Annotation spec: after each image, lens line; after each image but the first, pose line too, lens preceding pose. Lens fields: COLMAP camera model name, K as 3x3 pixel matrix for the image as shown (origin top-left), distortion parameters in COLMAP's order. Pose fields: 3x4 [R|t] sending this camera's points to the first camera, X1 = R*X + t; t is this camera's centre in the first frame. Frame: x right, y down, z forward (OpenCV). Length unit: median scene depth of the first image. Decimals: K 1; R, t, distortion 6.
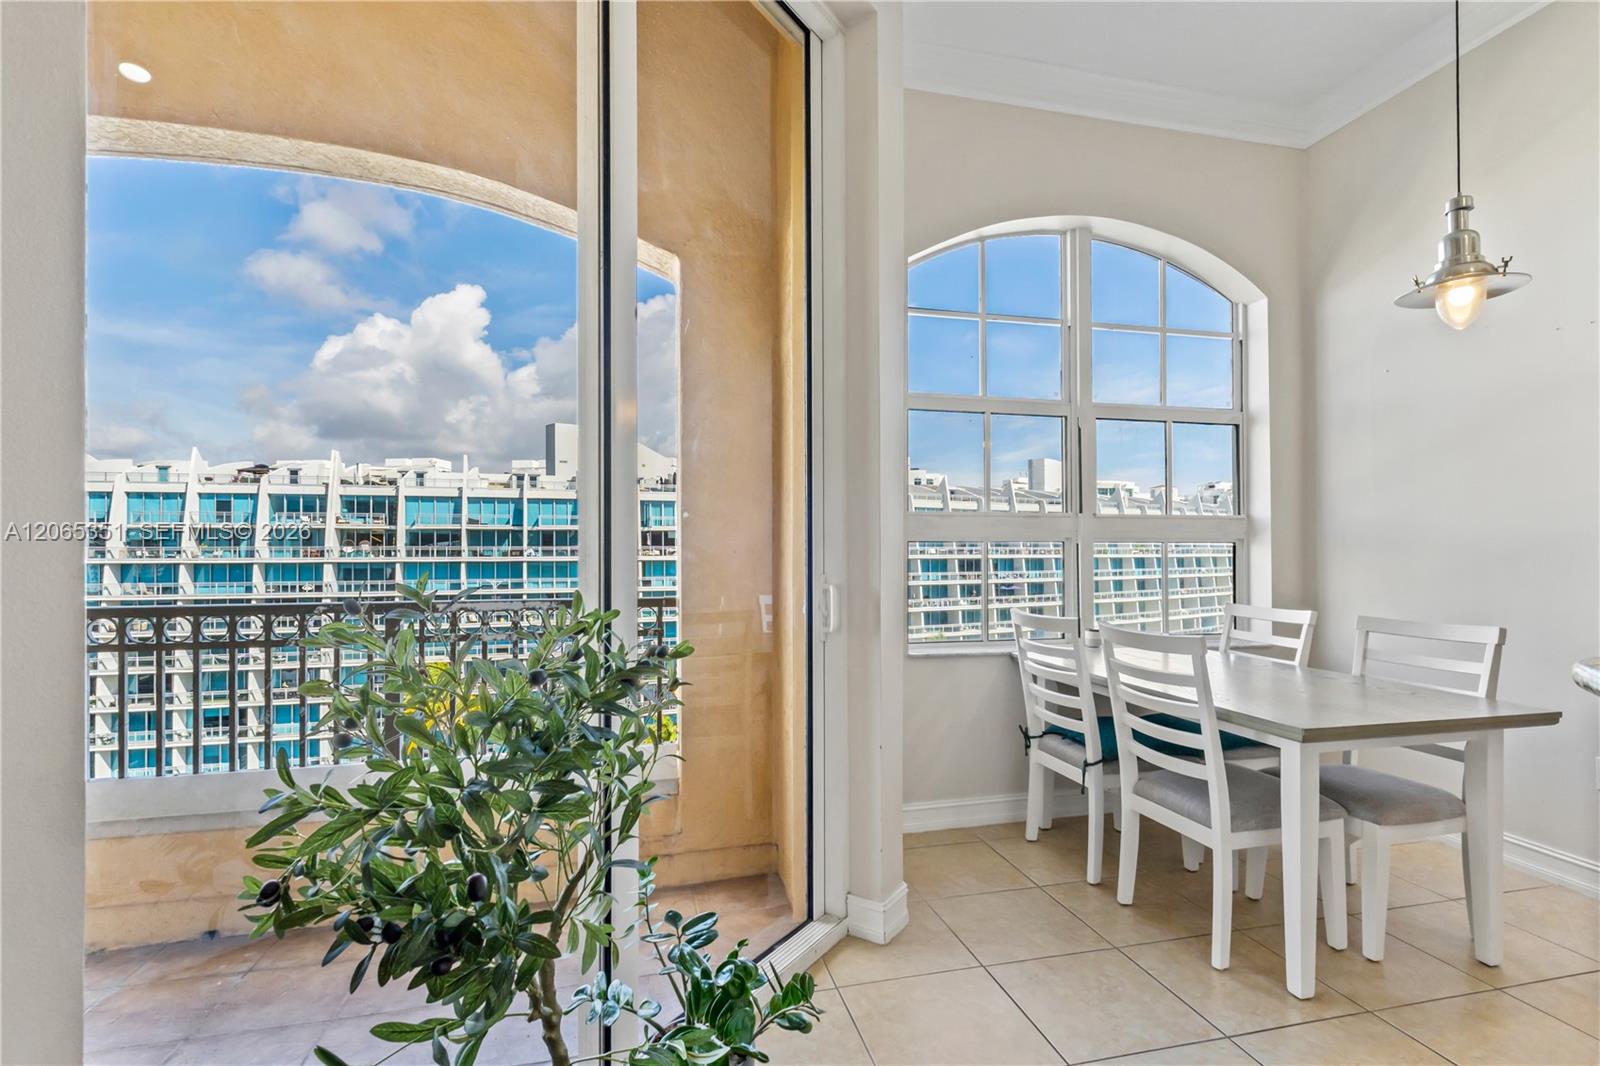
lens RADIAL K [[757.6, 0, 809.1], [0, 757.6, 541.3], [0, 0, 1]] dist [0.001286, -0.008911]
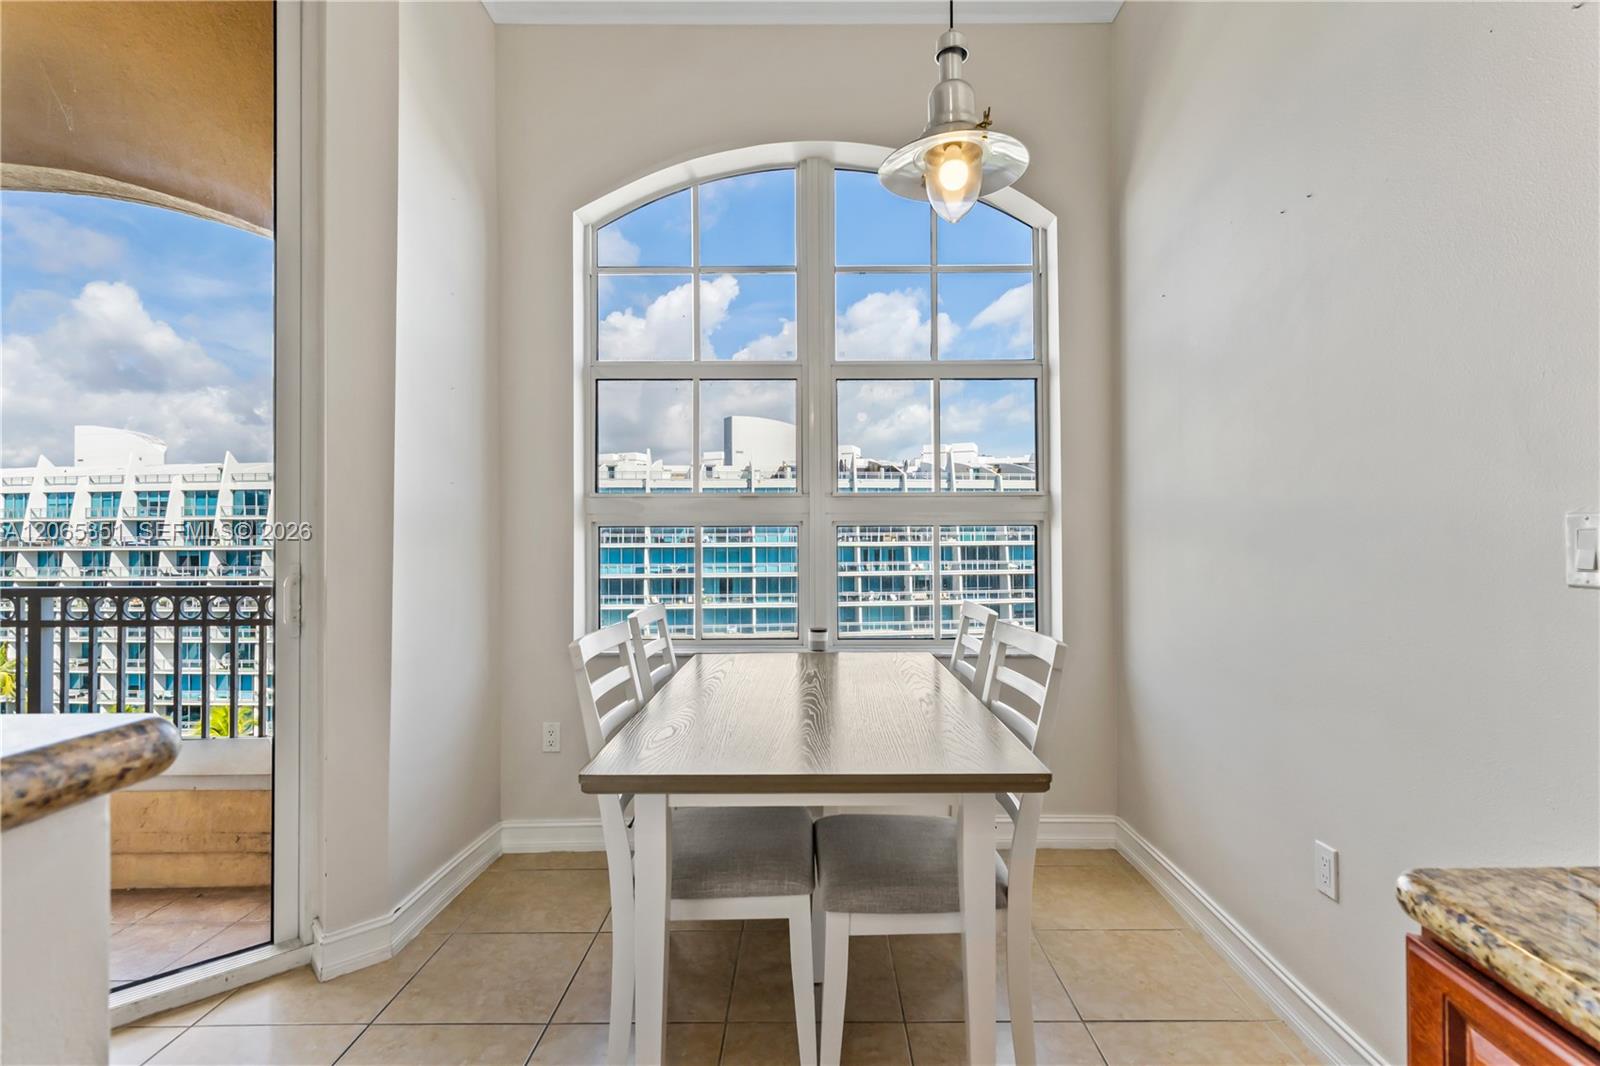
lens RADIAL K [[754.3, 0, 808.3], [0, 754.3, 530.9], [0, 0, 1]] dist [-0.002289, -0.000666]
pose [[0.973111, -0.005030, -0.230280, 0.302365], [0.006138, 0.999973, 0.004099, 0.001739], [0.230253, -0.005402, 0.973116, 0.096594]]
